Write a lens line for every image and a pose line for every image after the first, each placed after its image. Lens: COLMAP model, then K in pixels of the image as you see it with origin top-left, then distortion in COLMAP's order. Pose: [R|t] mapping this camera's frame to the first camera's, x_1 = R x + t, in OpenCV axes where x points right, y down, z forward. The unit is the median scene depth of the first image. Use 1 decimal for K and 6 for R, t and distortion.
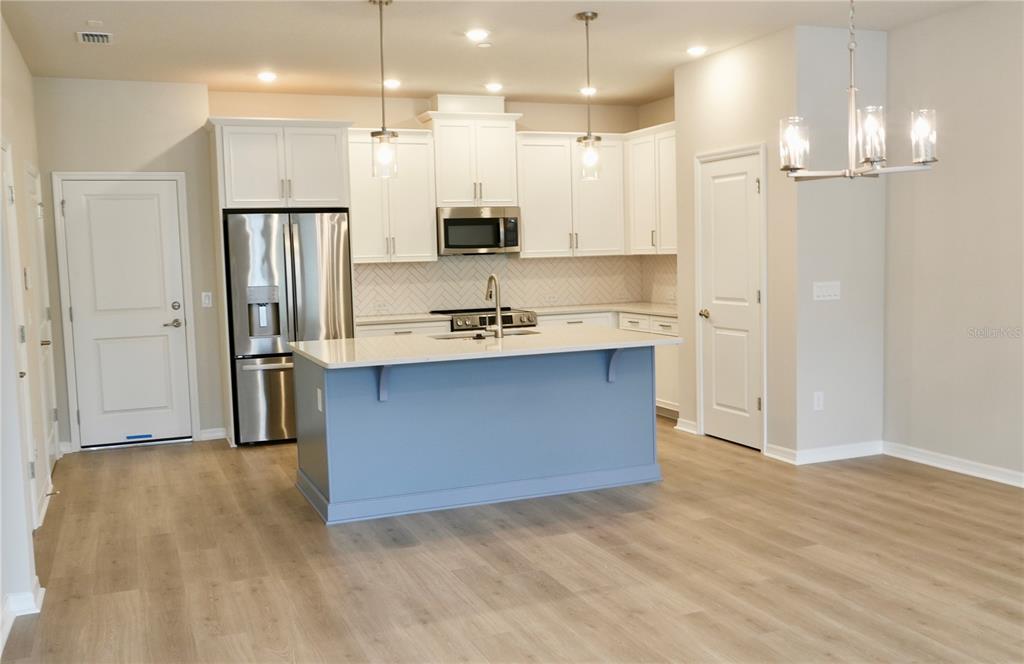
lens RADIAL K [[957.8, 0, 512.0], [0, 957.8, 332.0], [0, 0, 1]] dist [-0.007407, -0.011679]
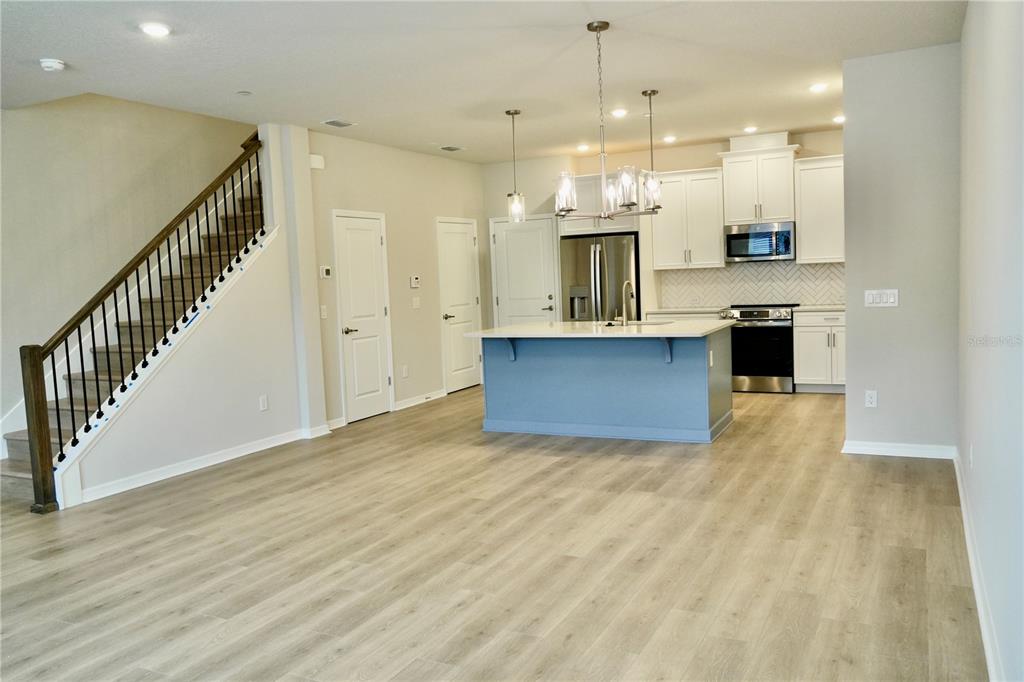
lens RADIAL K [[796.3, 0, 512.0], [0, 796.3, 341.0], [0, 0, 1]] dist [-0.044403, 0.000479]
pose [[0.654886, 0.063669, -0.753041, 0.562306], [-0.035954, 0.997941, 0.053108, -0.021025], [0.754872, -0.007705, 0.655827, 0.075526]]
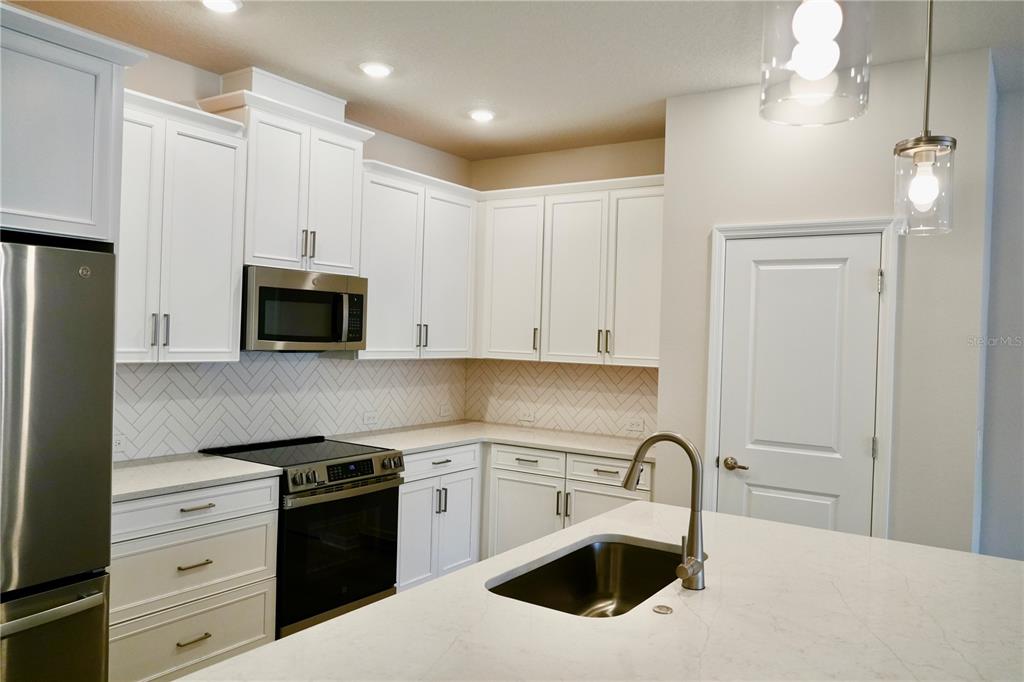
lens RADIAL K [[765.7, 0, 512.0], [0, 765.7, 341.0], [0, 0, 1]] dist [-0.022978, 0.006036]
pose [[0.826578, 0.049142, 0.560673, -0.197898], [-0.006552, 0.996954, -0.077722, -0.054231], [-0.562784, 0.060570, 0.824382, 0.564122]]
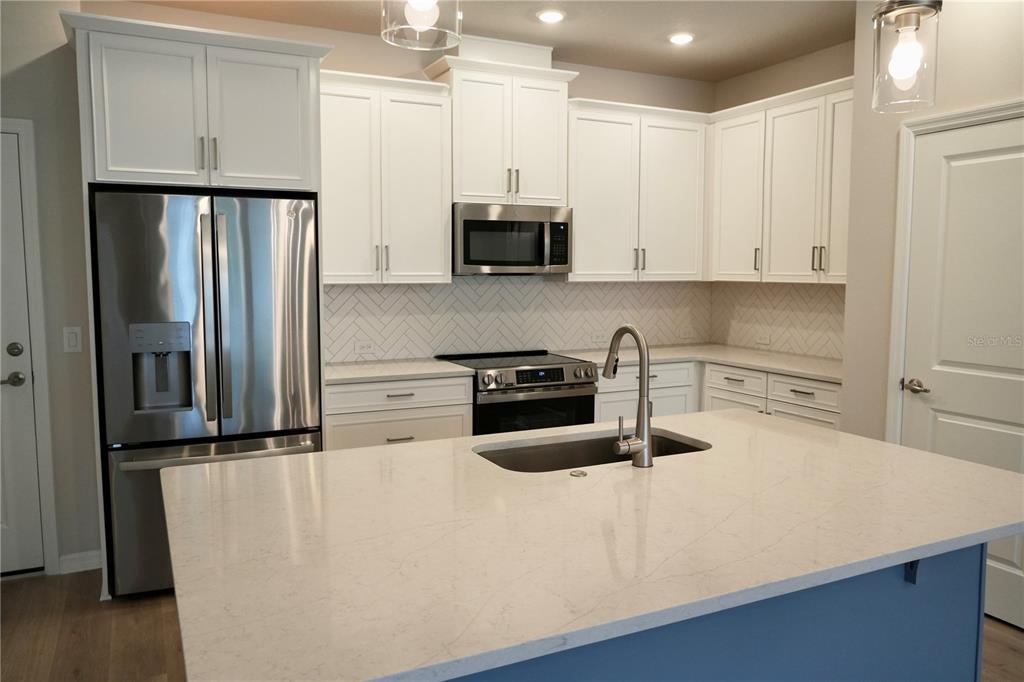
lens RADIAL K [[765.7, 0, 512.0], [0, 765.7, 341.0], [0, 0, 1]] dist [-0.022978, 0.006036]
pose [[0.996964, 0.021892, 0.074725, -0.076468], [-0.022529, 0.999717, 0.007684, -0.039852], [-0.074536, -0.009344, 0.997175, 0.474757]]
